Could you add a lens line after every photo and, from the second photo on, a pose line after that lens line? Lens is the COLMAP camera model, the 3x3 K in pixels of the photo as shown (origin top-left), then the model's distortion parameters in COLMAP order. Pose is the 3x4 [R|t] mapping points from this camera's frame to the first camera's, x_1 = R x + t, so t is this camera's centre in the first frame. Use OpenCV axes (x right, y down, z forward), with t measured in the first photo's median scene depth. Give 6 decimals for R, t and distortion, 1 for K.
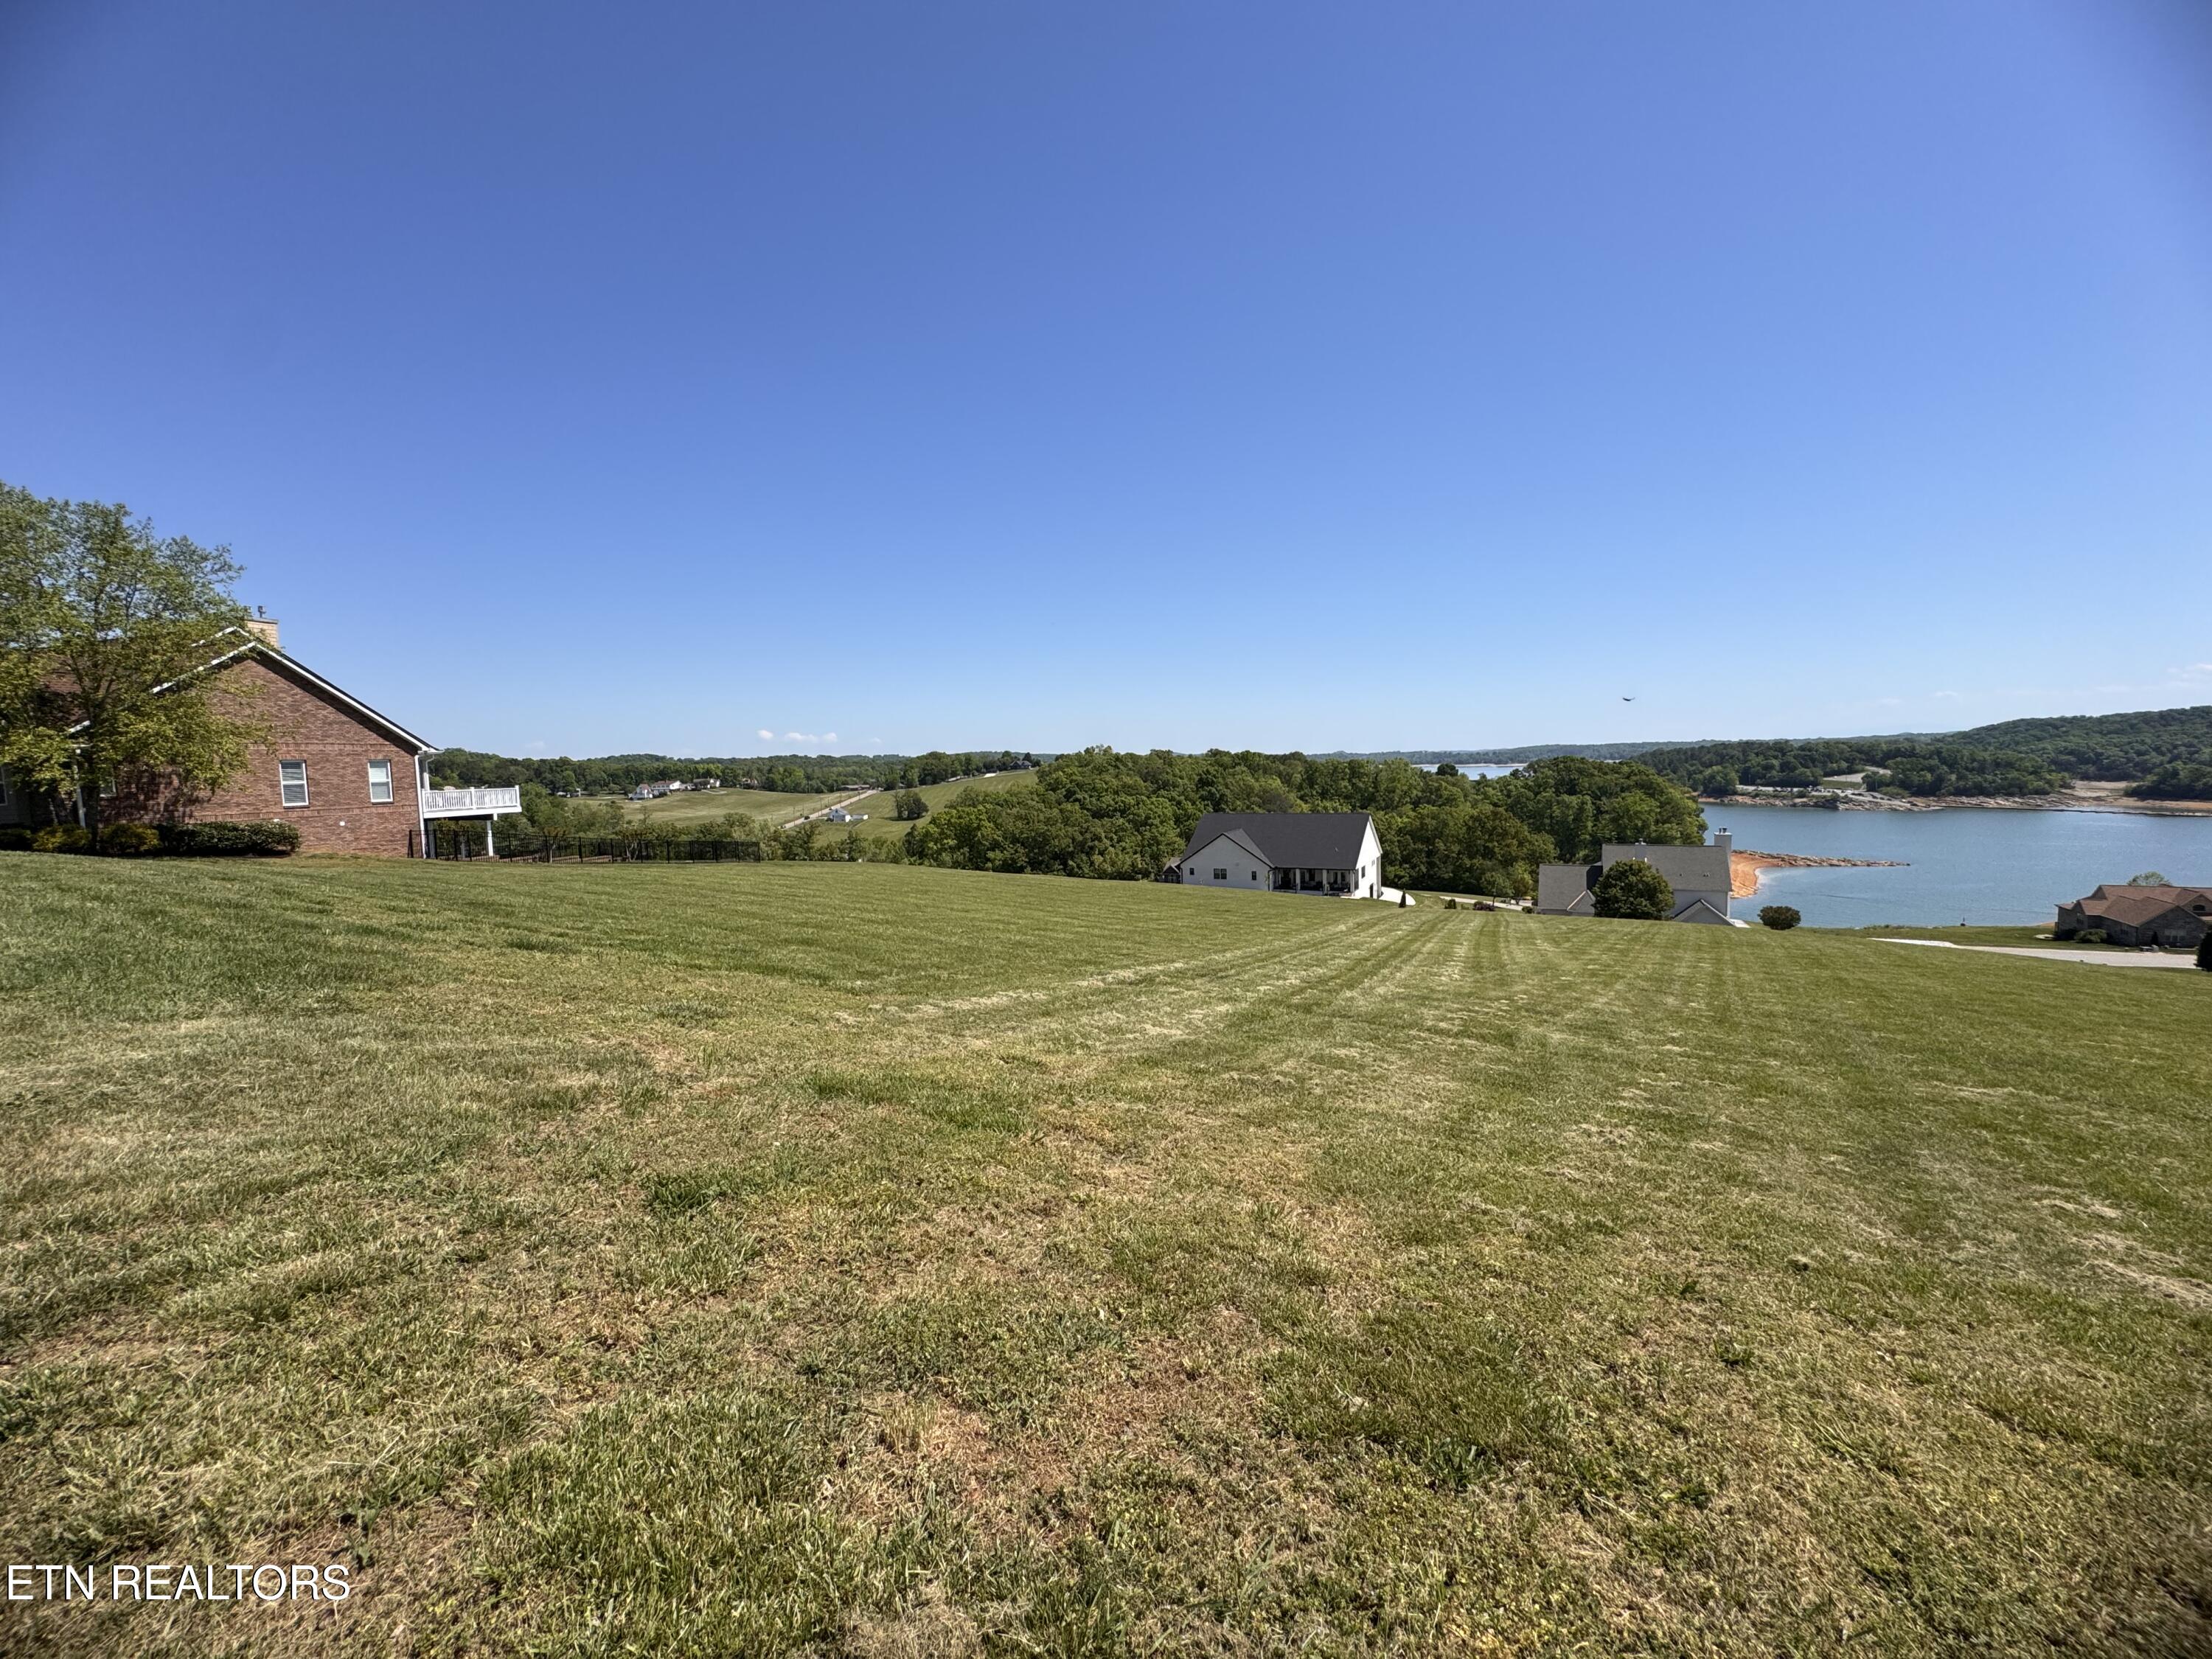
lens RADIAL K [[886.9, 0, 1106.0], [0, 886.9, 829.5], [0, 0, 1]] dist [-0.003865, -0.000021]
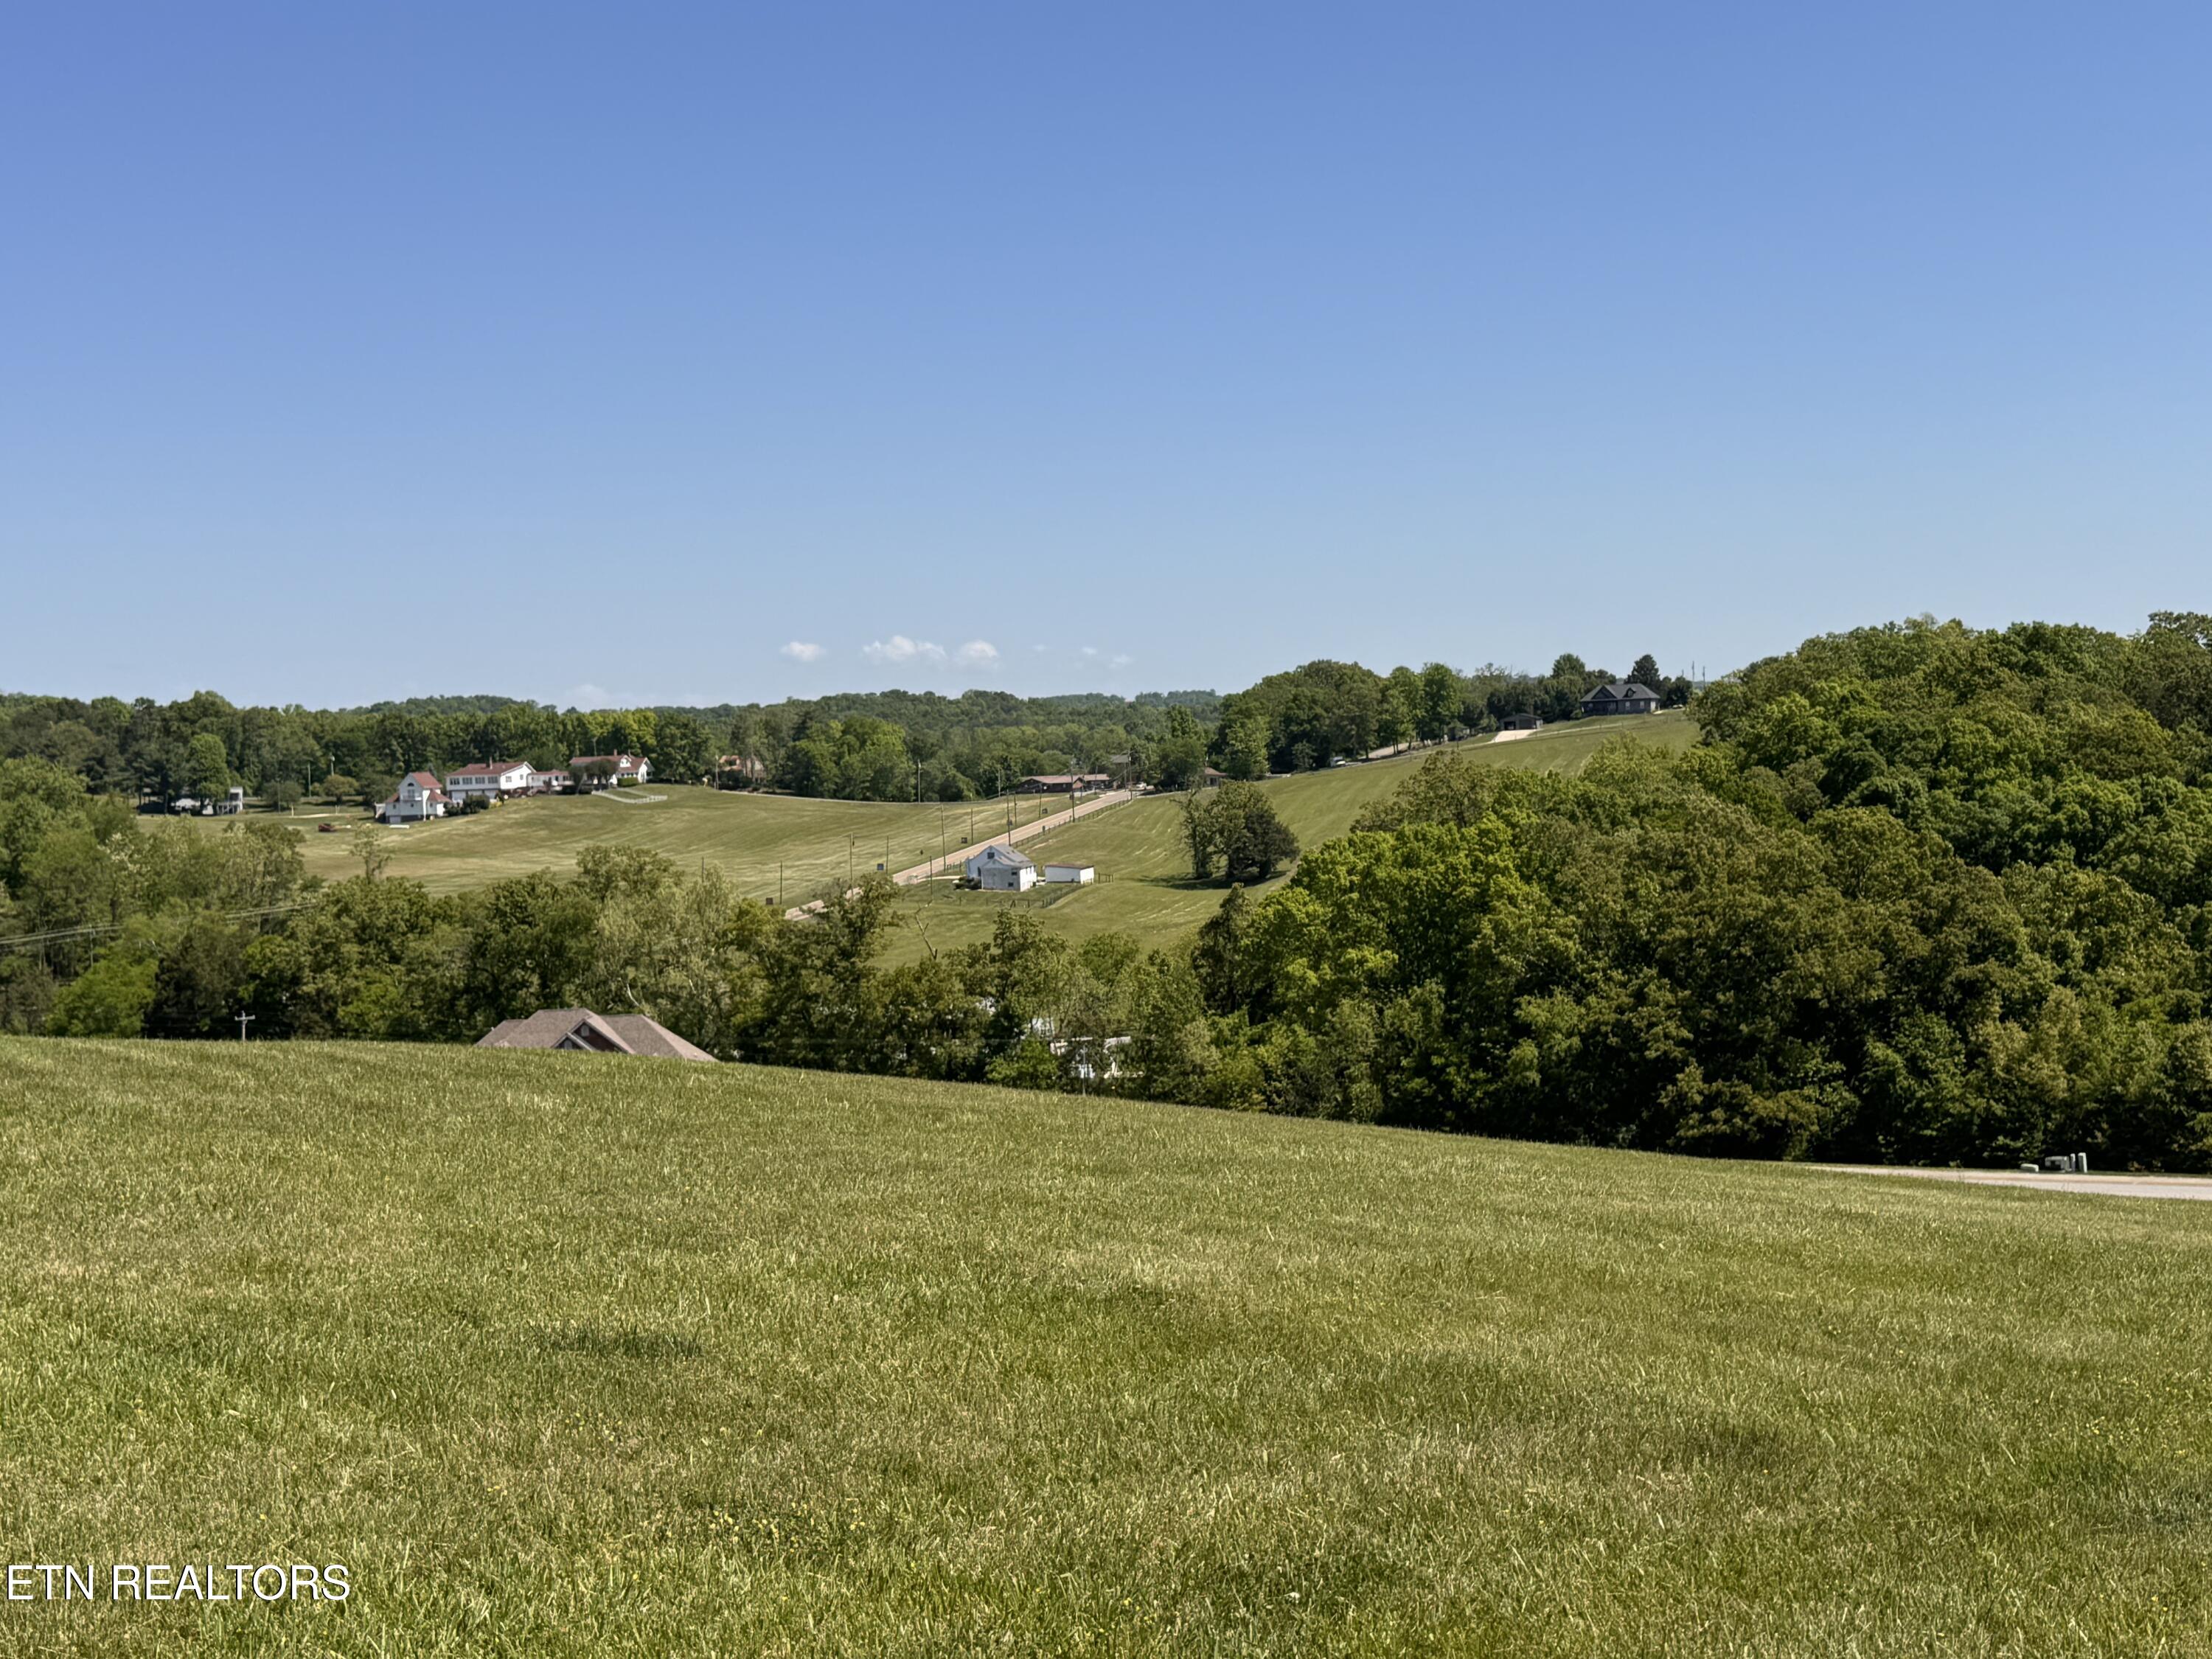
lens RADIAL K [[2807.7, 0, 1105.4], [0, 2807.7, 835.2], [0, 0, 1]] dist [0.178973, -0.295740]
pose [[0.963878, -0.001734, -0.266338, -0.019957], [-0.007407, 0.999418, -0.033313, 0.003860], [0.266241, 0.034082, 0.963304, 0.117532]]
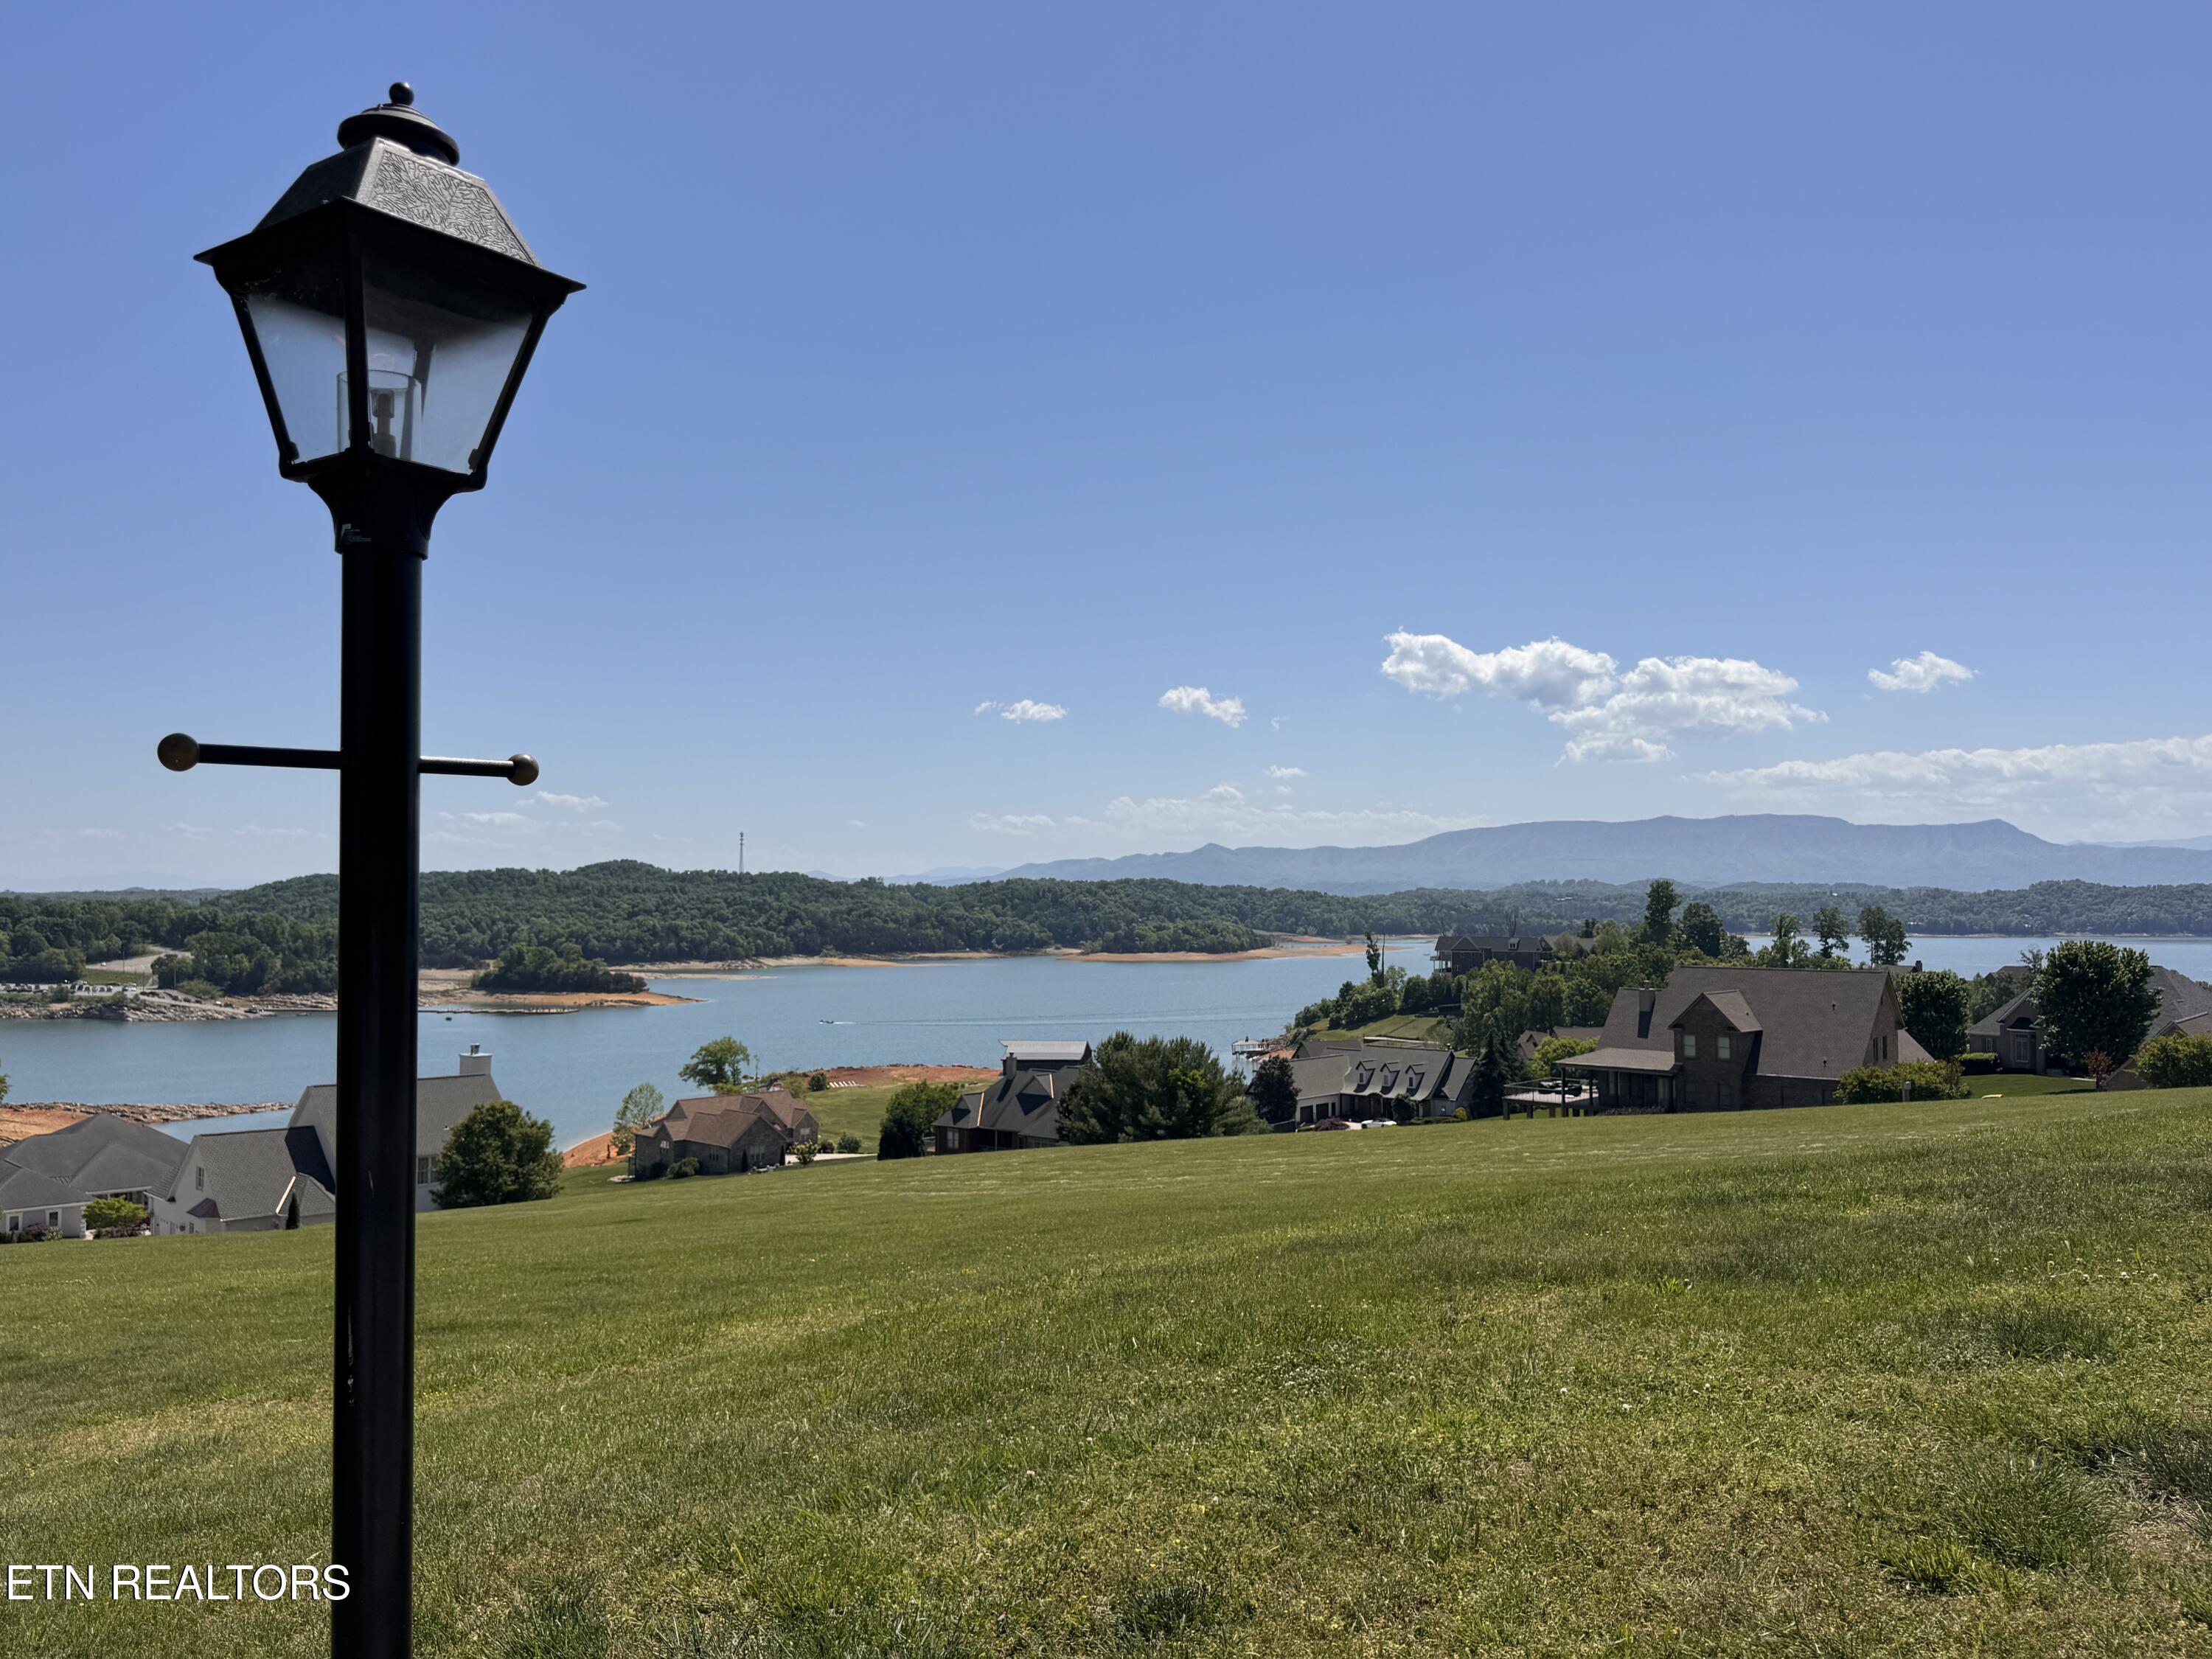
lens RADIAL K [[1760.4, 0, 1114.1], [0, 1760.4, 828.7], [0, 0, 1]] dist [0.193573, -0.424805]
pose [[0.318996, 0.069359, 0.945215, -0.081487], [0.057951, 0.994025, -0.092498, -0.002338], [-0.945983, 0.084283, 0.313071, 0.039971]]
